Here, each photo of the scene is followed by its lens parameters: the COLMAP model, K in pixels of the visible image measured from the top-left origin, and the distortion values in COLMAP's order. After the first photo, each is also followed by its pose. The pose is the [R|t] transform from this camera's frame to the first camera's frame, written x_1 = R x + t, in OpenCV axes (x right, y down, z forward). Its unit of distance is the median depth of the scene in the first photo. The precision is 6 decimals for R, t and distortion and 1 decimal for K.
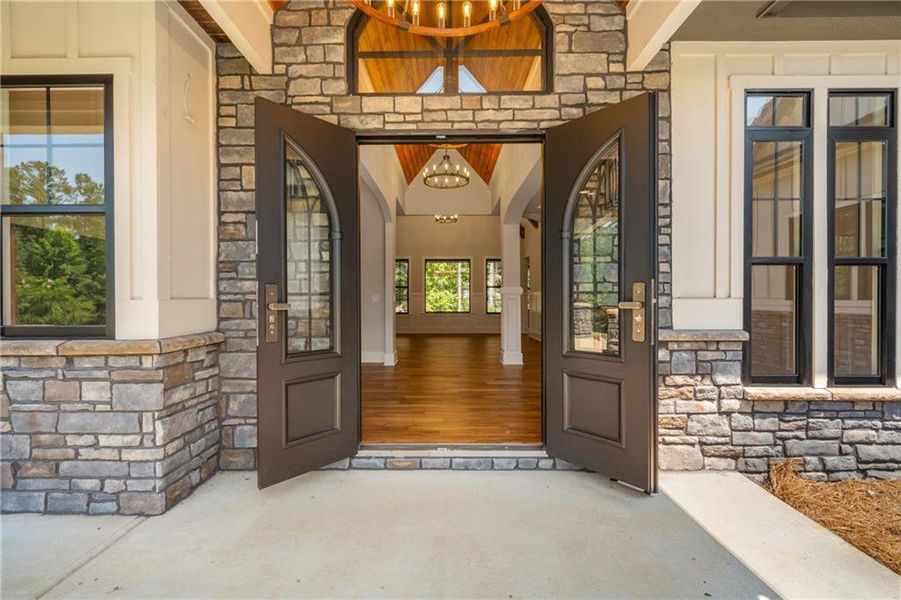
lens RADIAL K [[348.9, 0, 450.5], [0, 348.9, 300.0], [0, 0, 1]] dist [-0.000293, -0.000020]
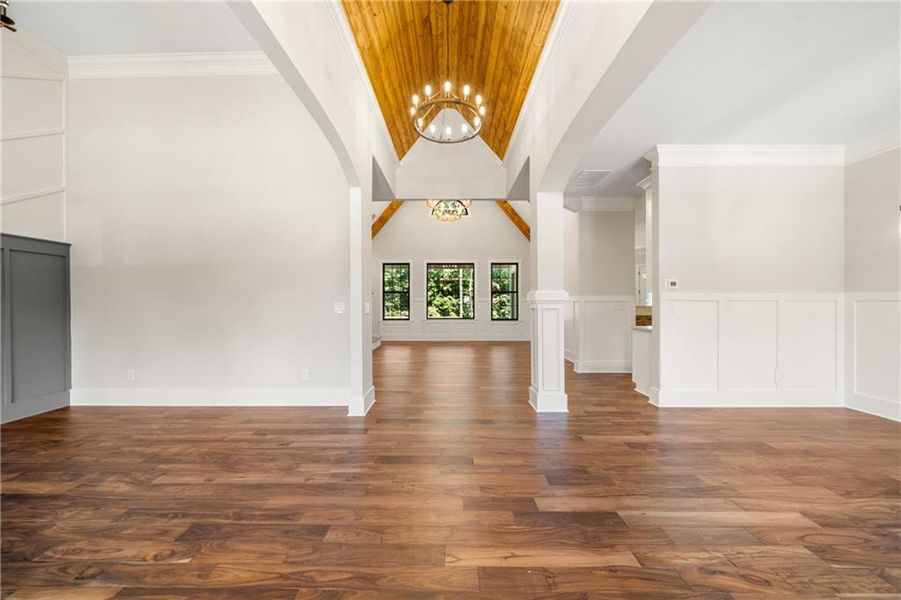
lens RADIAL K [[314.2, 0, 450.5], [0, 314.2, 300.0], [0, 0, 1]] dist [0.000470, 0.000024]
pose [[0.999954, -0.000394, -0.009579, -0.001977], [0.000260, 0.999903, -0.013955, -0.012391], [0.009583, 0.013952, 0.999857, 0.395806]]
